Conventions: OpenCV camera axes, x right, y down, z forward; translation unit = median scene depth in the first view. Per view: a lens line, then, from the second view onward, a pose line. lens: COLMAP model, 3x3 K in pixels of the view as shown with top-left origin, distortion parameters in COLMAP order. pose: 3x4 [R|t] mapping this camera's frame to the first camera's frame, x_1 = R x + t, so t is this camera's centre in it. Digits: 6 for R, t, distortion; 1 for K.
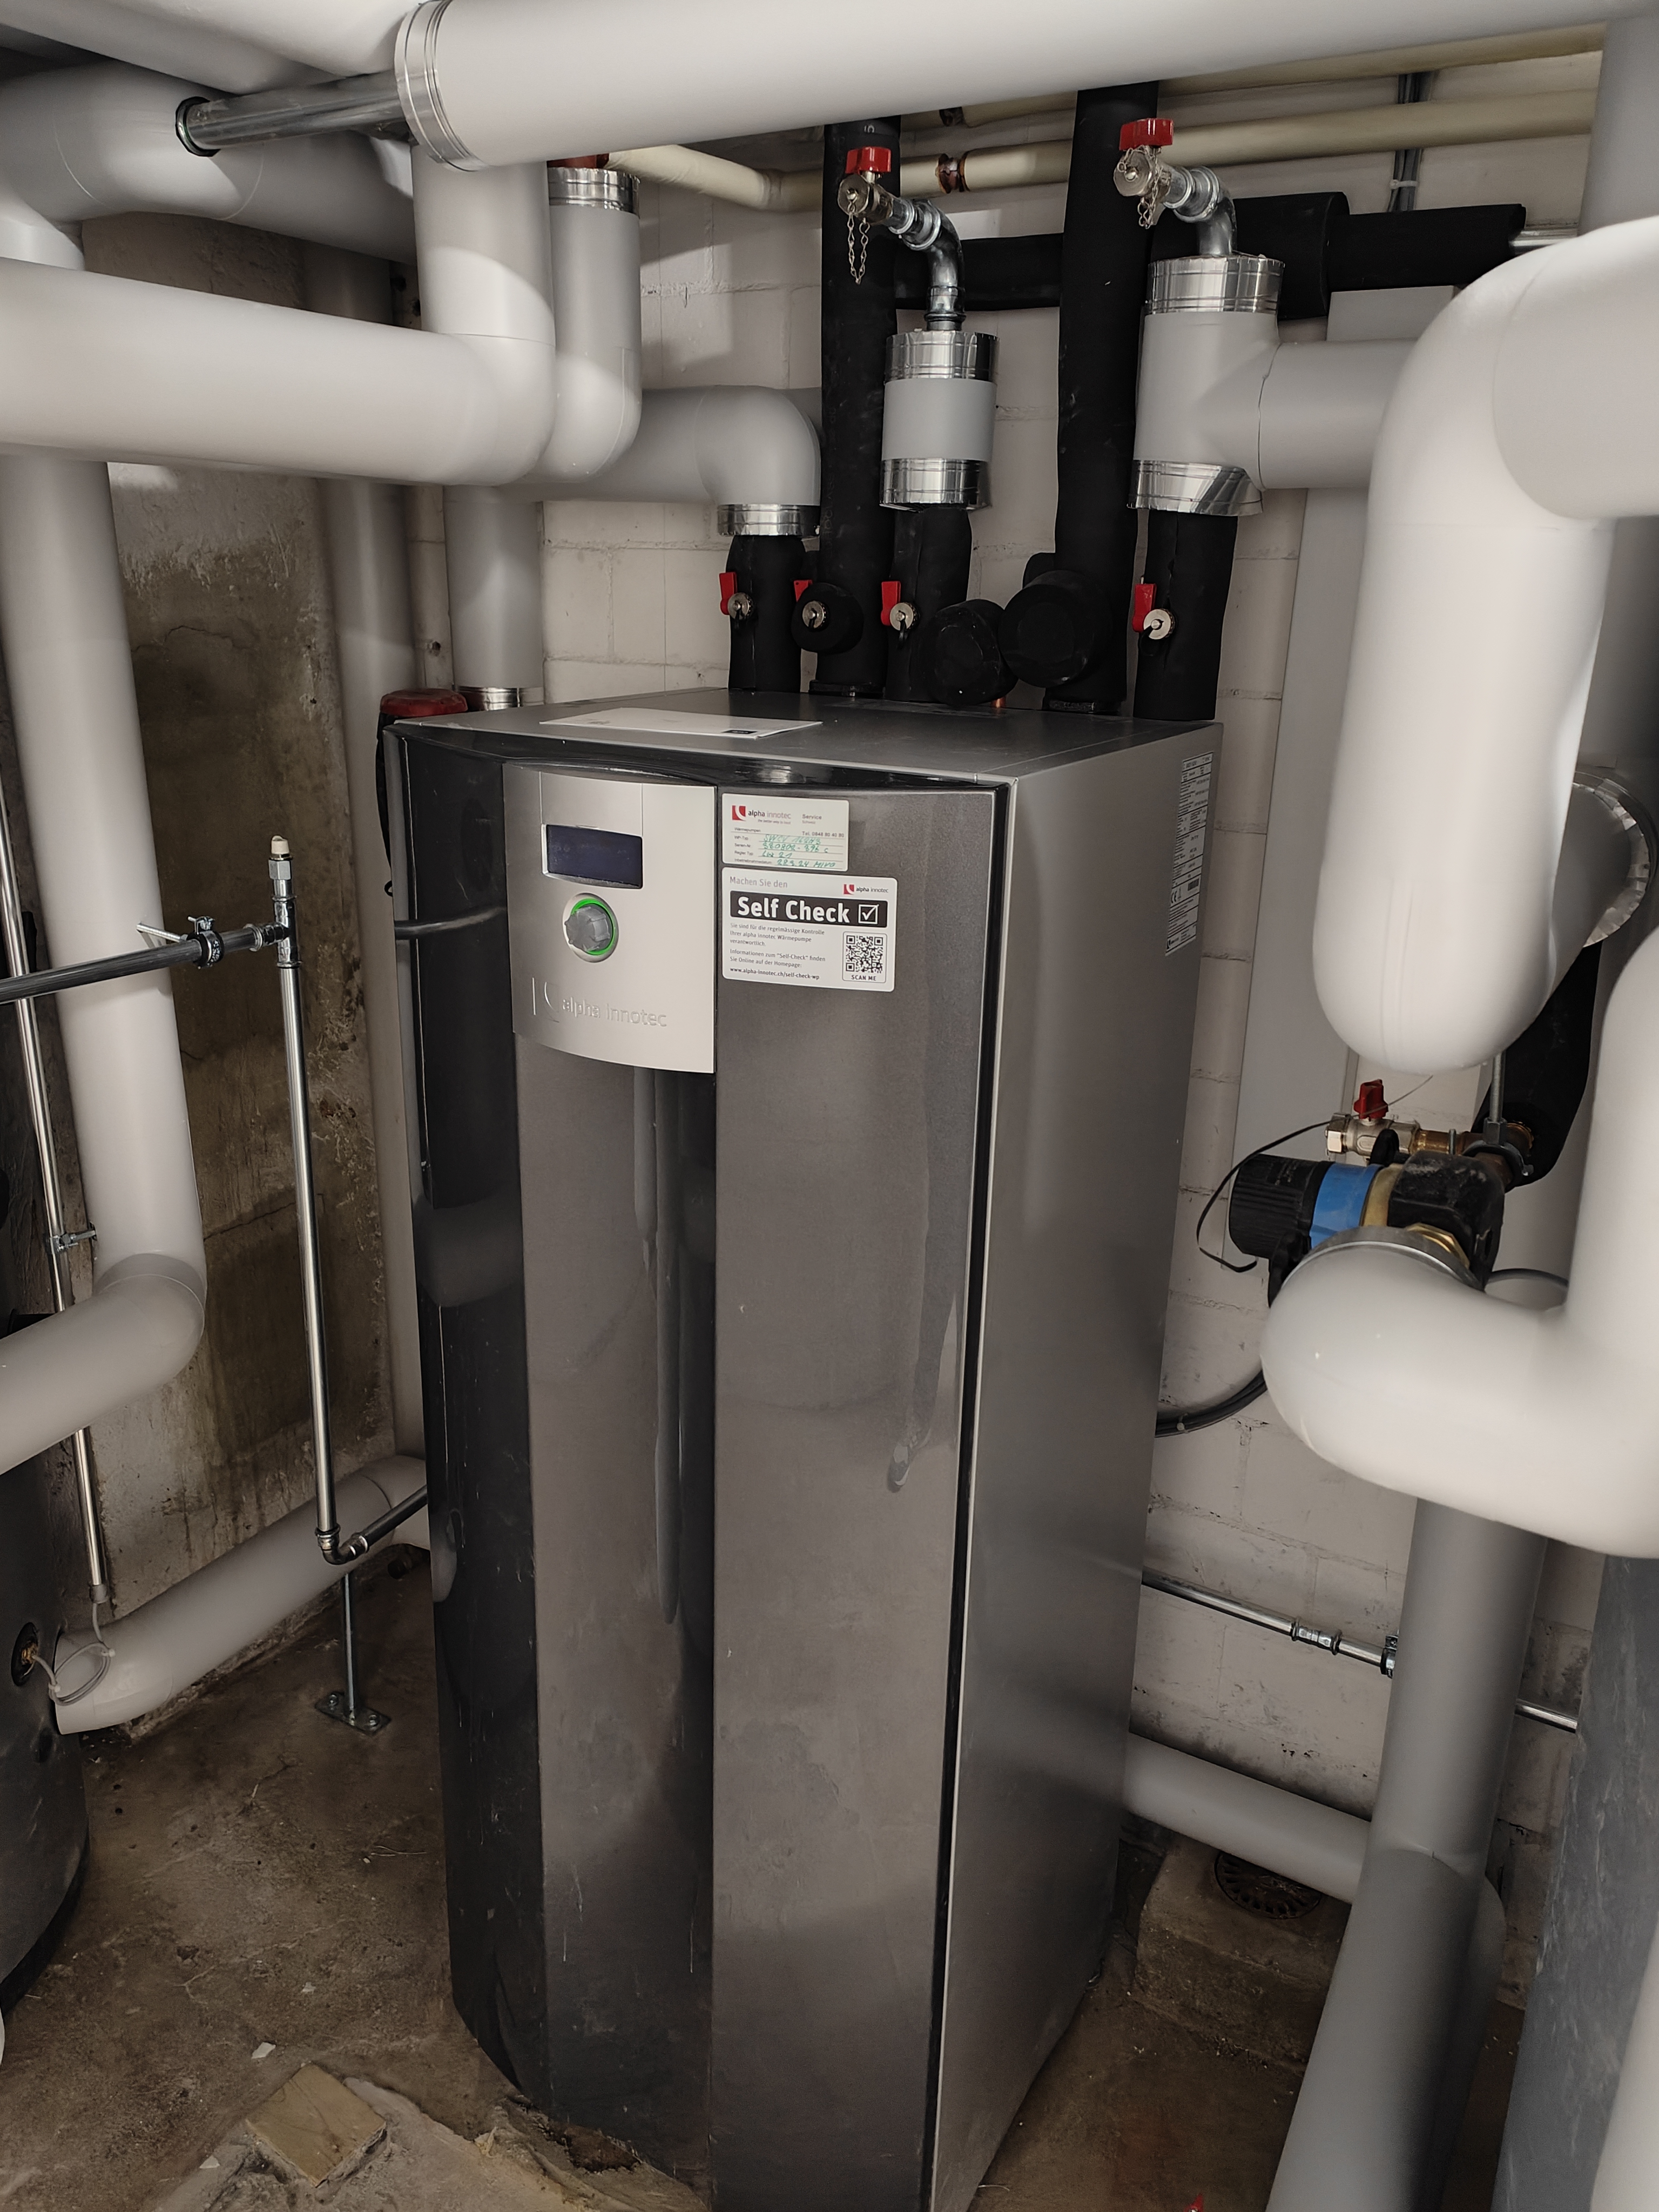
lens RADIAL K [[1619.0, 0, 831.1], [0, 1619.0, 1085.6], [0, 0, 1]] dist [0.098884, -0.106415]
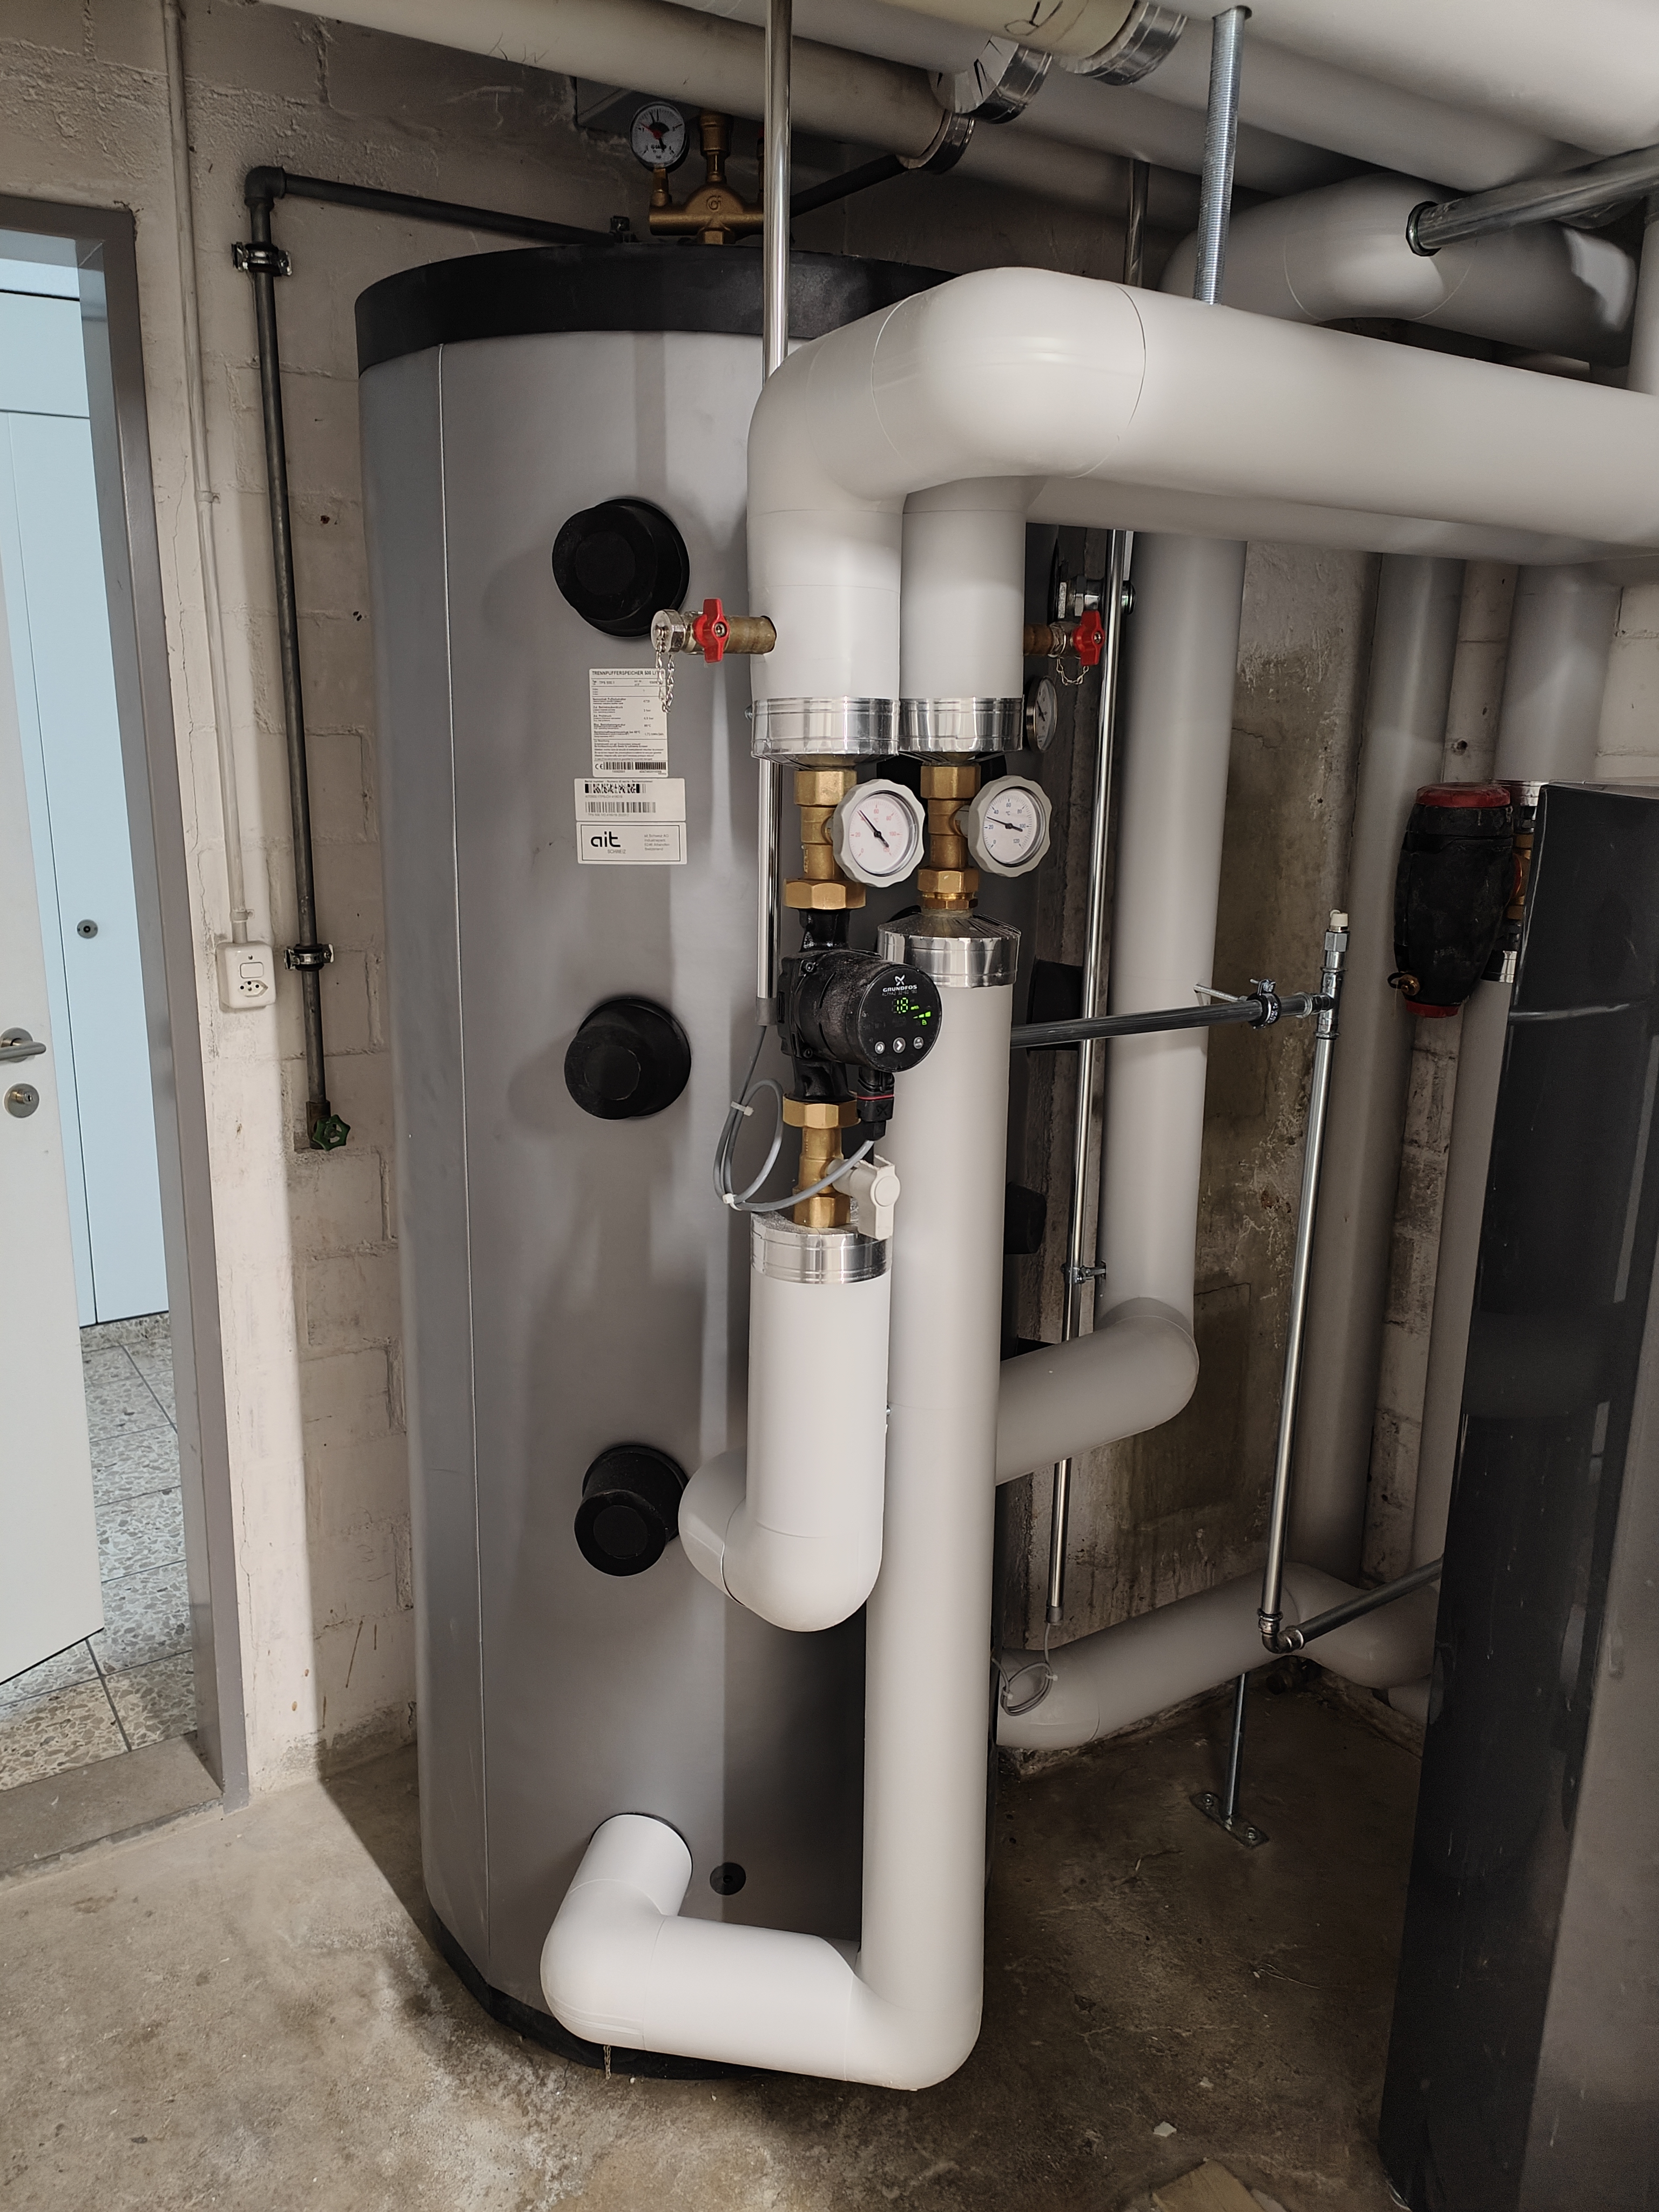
lens RADIAL K [[1619.0, 0, 813.9], [0, 1619.0, 1094.7], [0, 0, 1]] dist [0.098884, -0.106415]
pose [[0.892776, 0.098610, -0.439576, -0.169751], [-0.138750, 0.988505, -0.060048, 0.068801], [0.428602, 0.114601, 0.896196, -0.041928]]
